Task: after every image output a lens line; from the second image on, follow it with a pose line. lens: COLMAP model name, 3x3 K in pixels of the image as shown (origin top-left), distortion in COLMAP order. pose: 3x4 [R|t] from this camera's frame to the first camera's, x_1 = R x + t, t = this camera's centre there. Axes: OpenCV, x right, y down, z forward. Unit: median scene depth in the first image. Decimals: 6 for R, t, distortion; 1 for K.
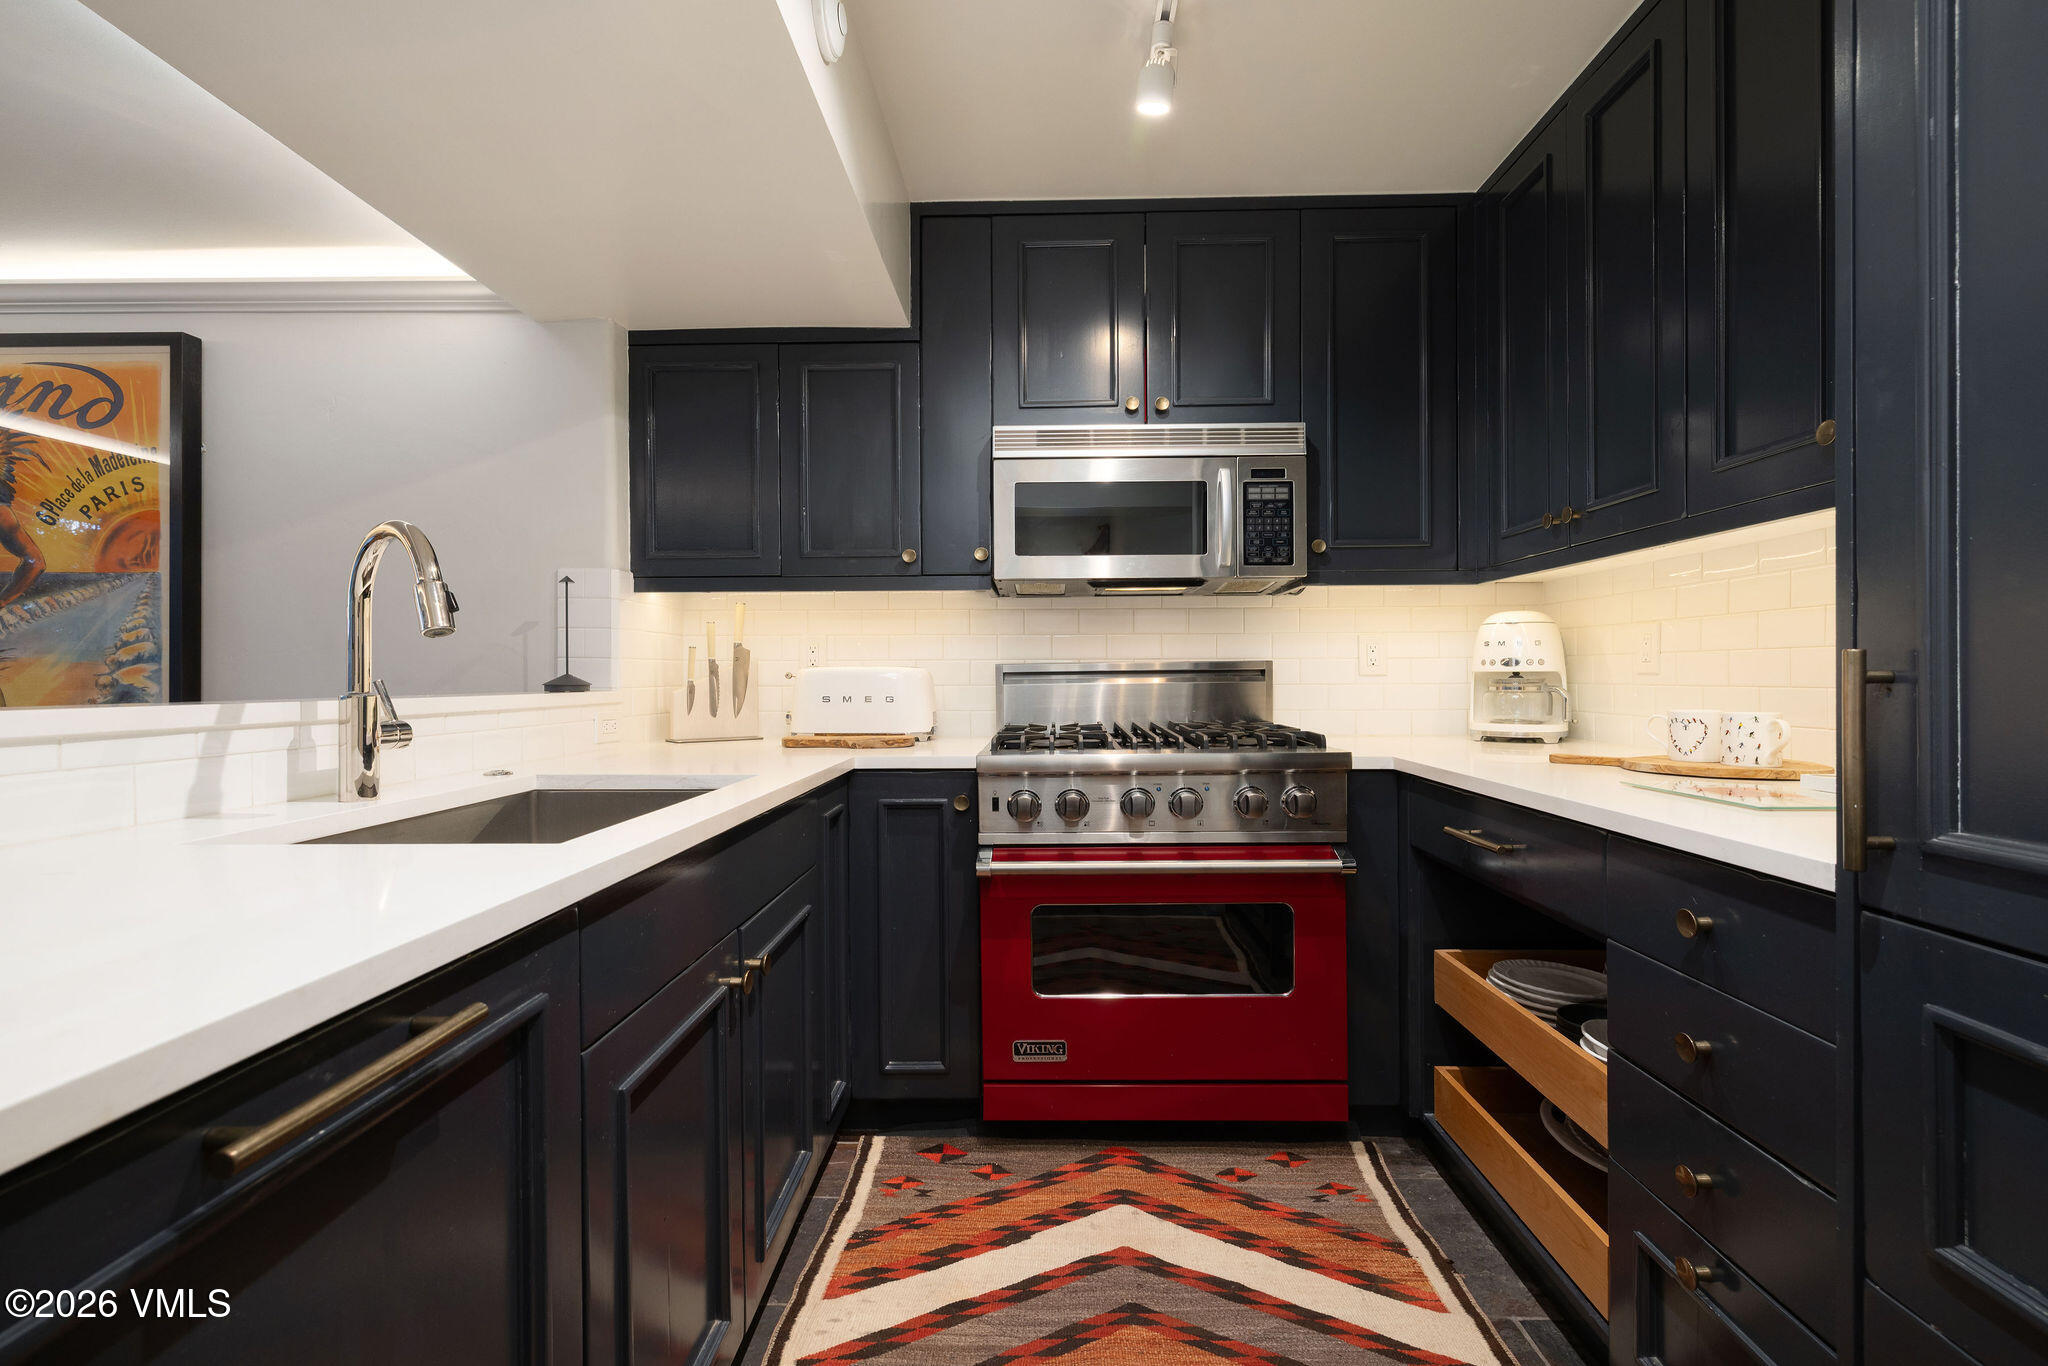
lens RADIAL K [[866.7, 0, 1020.7], [0, 866.7, 684.8], [0, 0, 1]] dist [-0.001843, 0.000484]
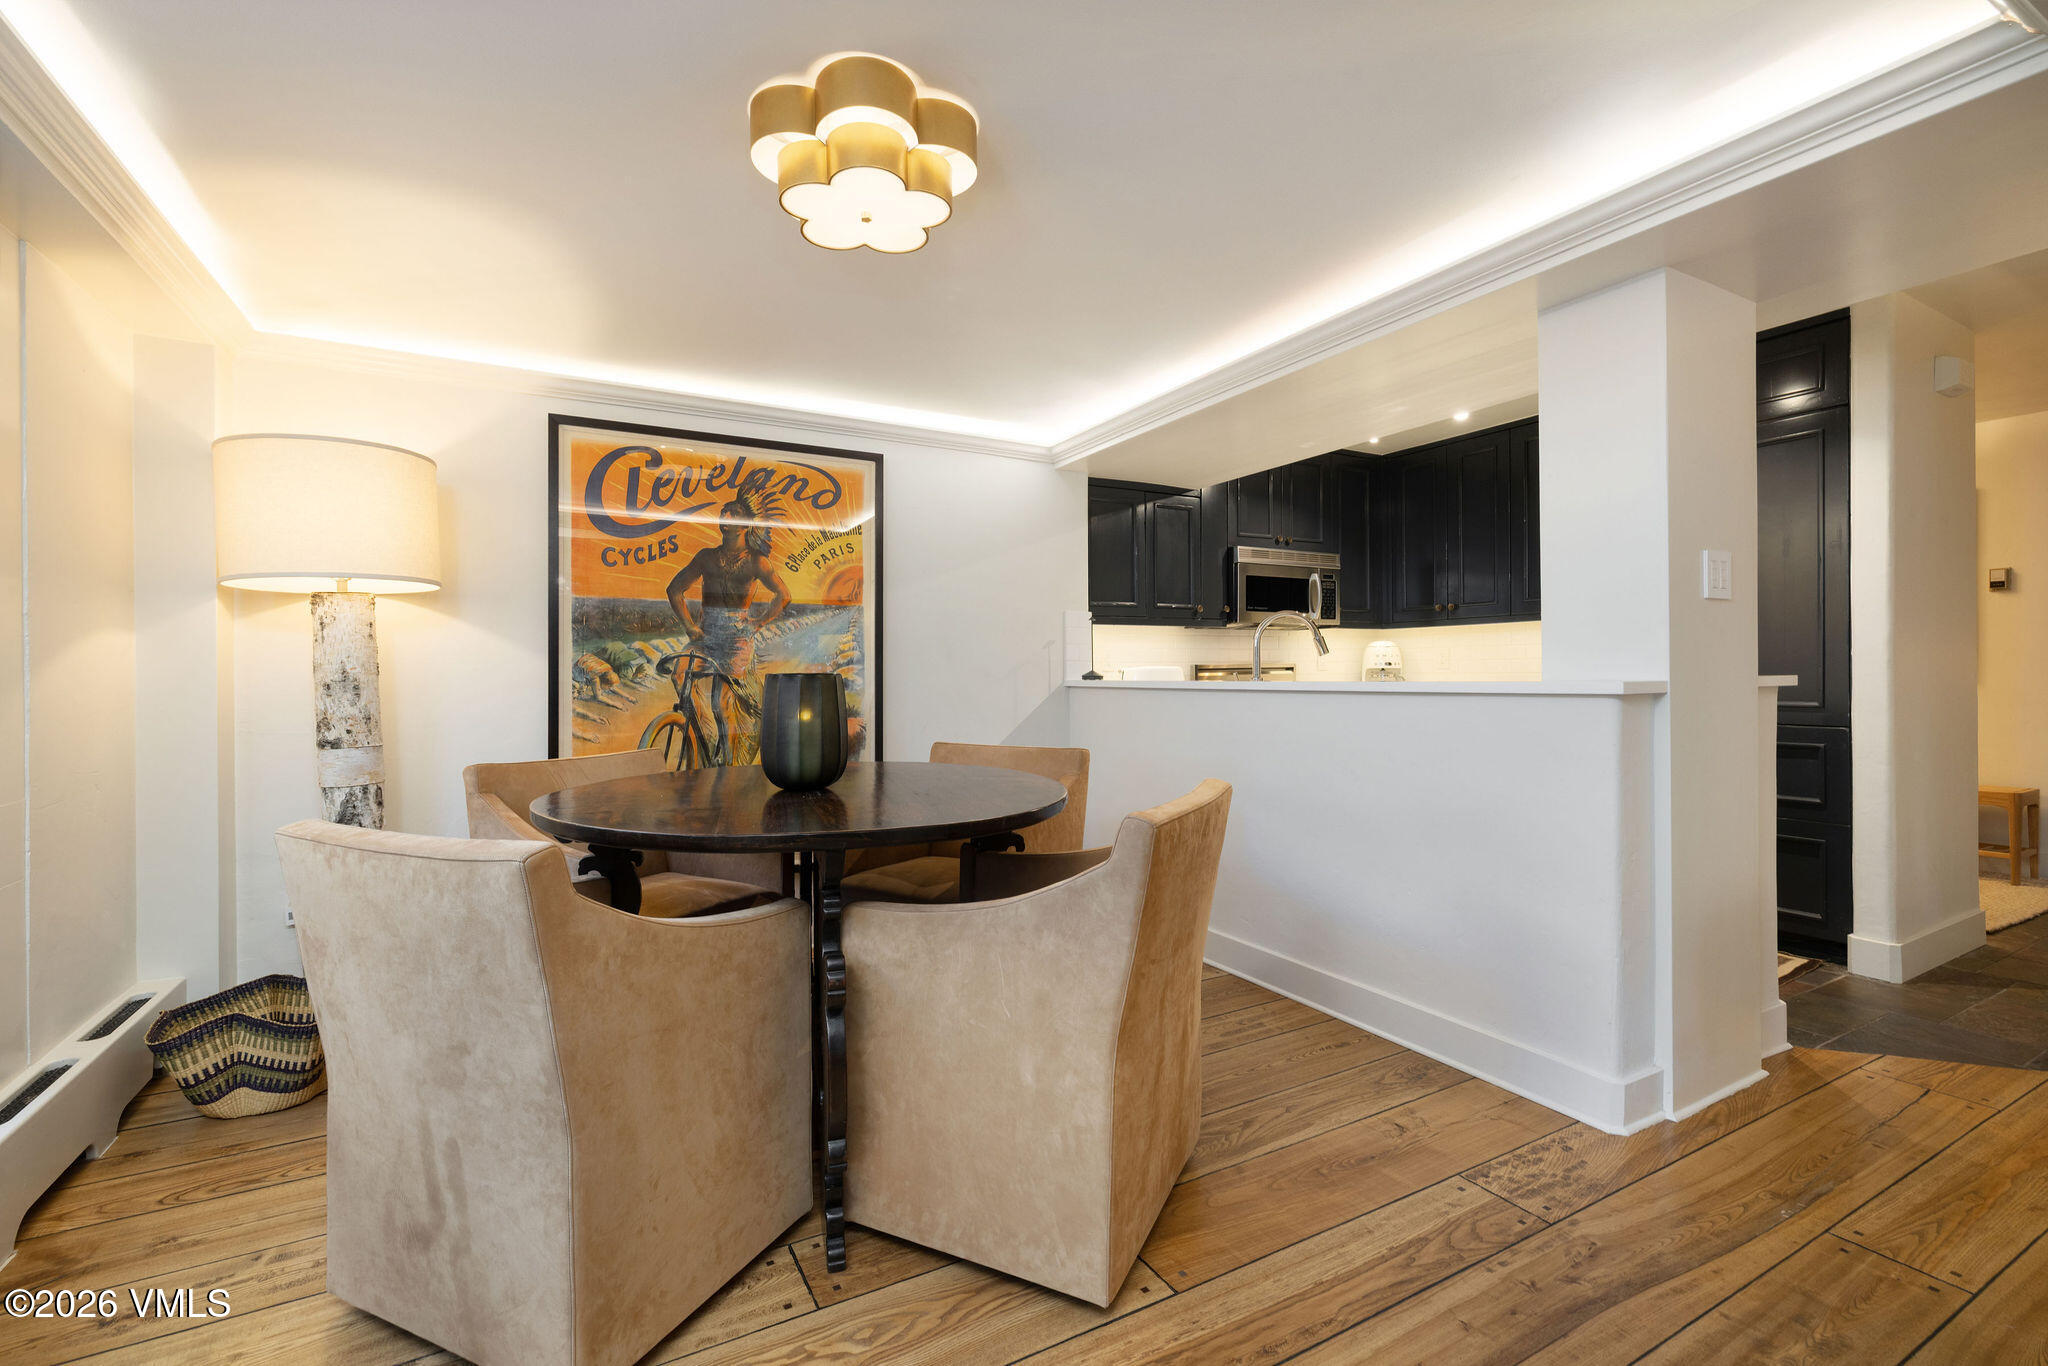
lens RADIAL K [[866.7, 0, 1020.1], [0, 866.7, 674.8], [0, 0, 1]] dist [-0.001843, 0.000484]
pose [[0.856839, -0.005808, 0.515552, -1.557673], [0.005279, 0.999983, 0.002493, -0.008843], [-0.515557, 0.000586, 0.856855, -0.476265]]
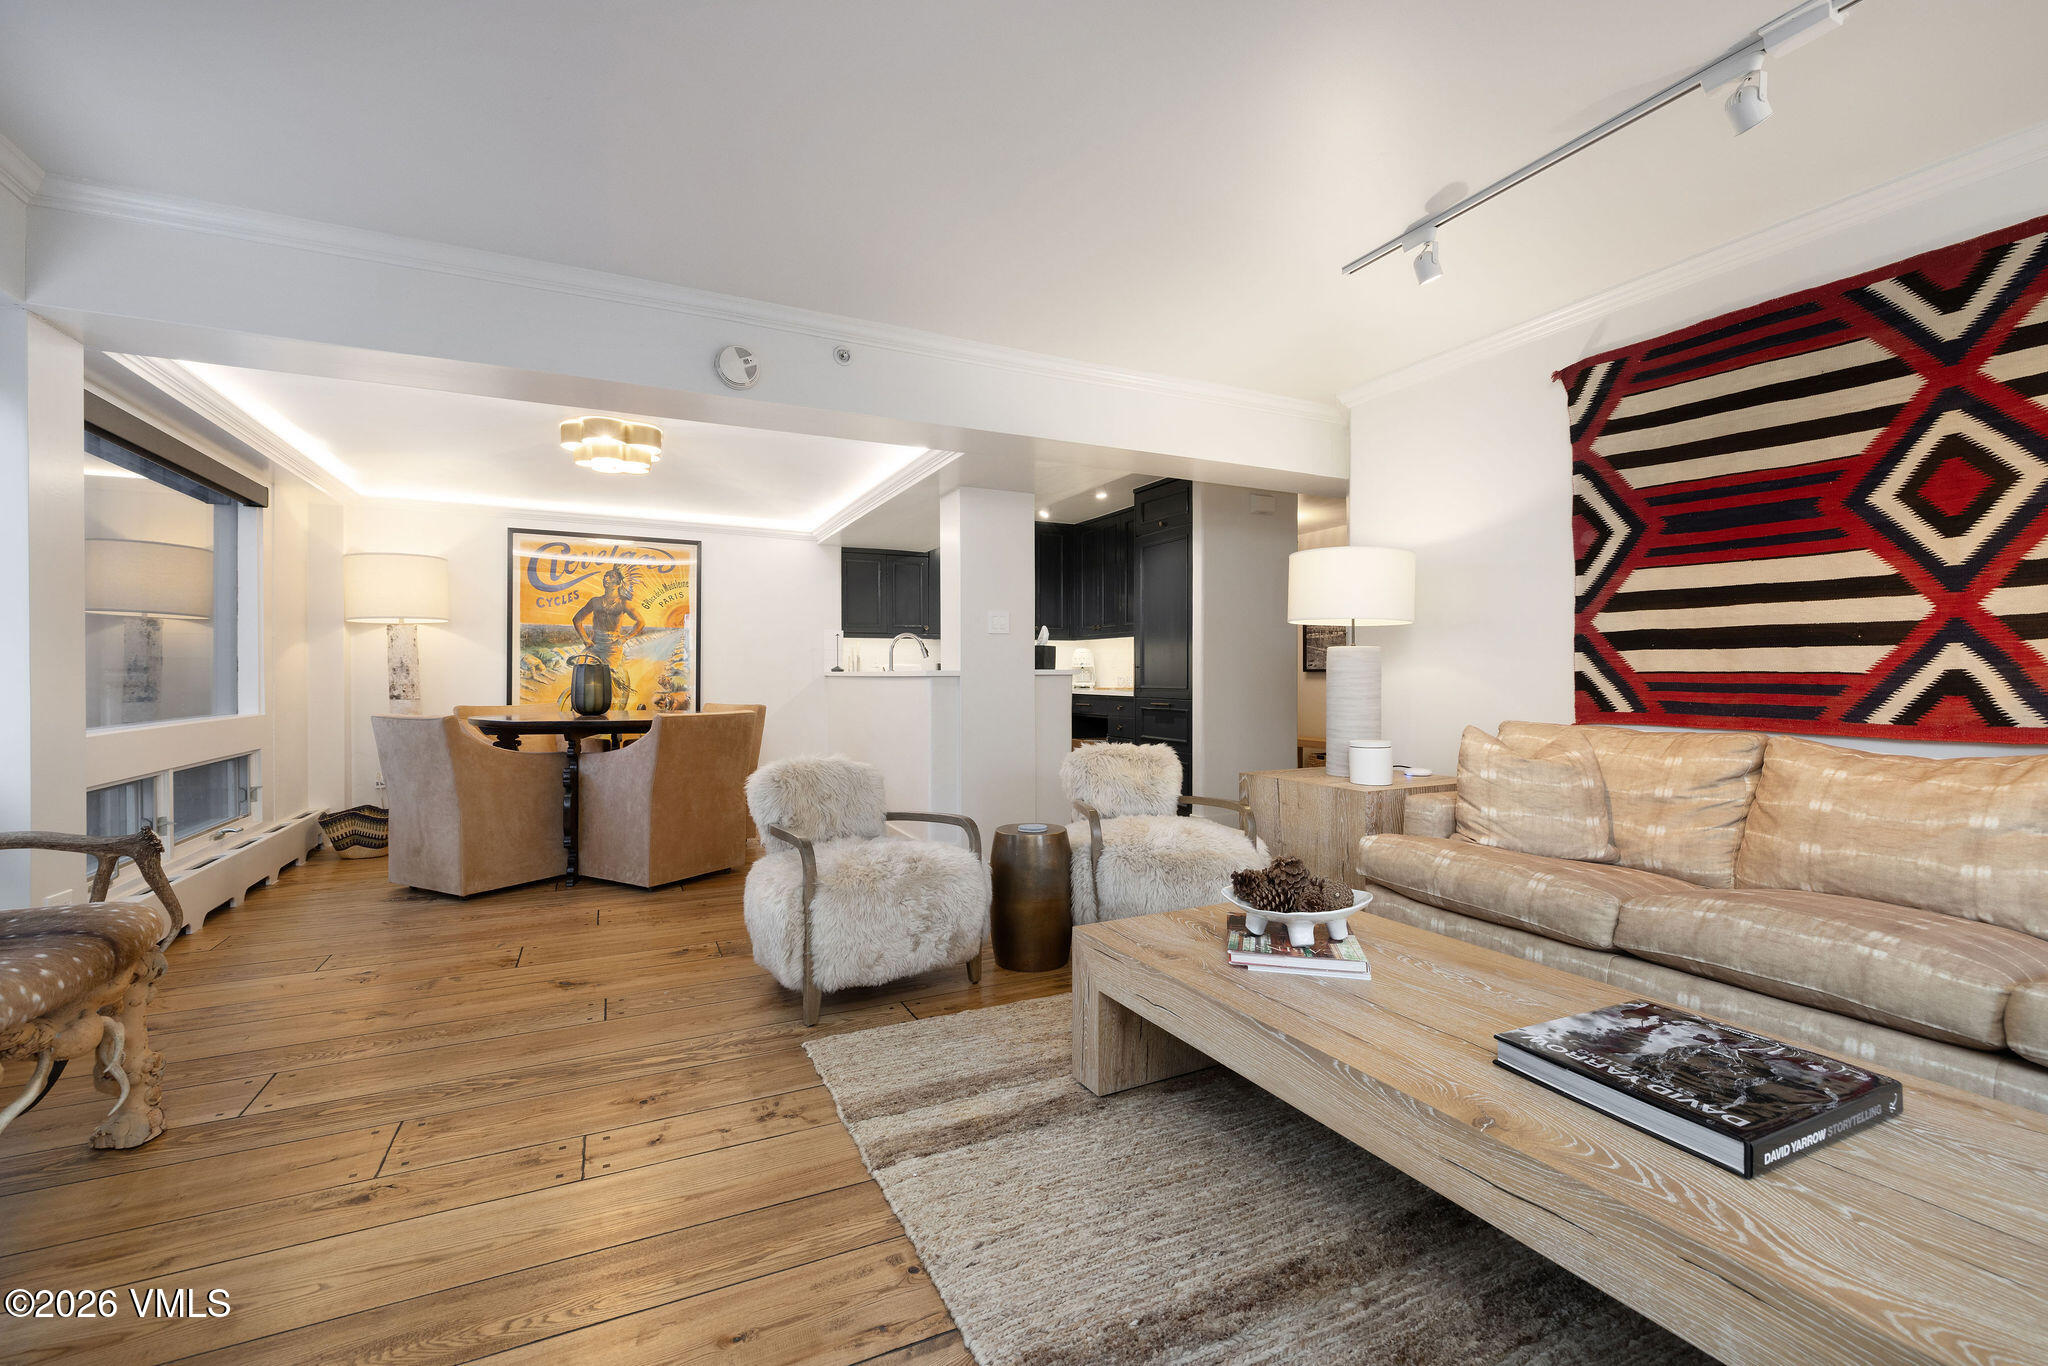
lens RADIAL K [[866.7, 0, 1019.0], [0, 866.7, 674.6], [0, 0, 1]] dist [-0.001843, 0.000484]
pose [[0.887691, 0.001430, 0.460437, -1.330514], [-0.003912, 0.999983, 0.004436, 0.000539], [-0.460423, -0.005738, 0.887681, -1.885803]]
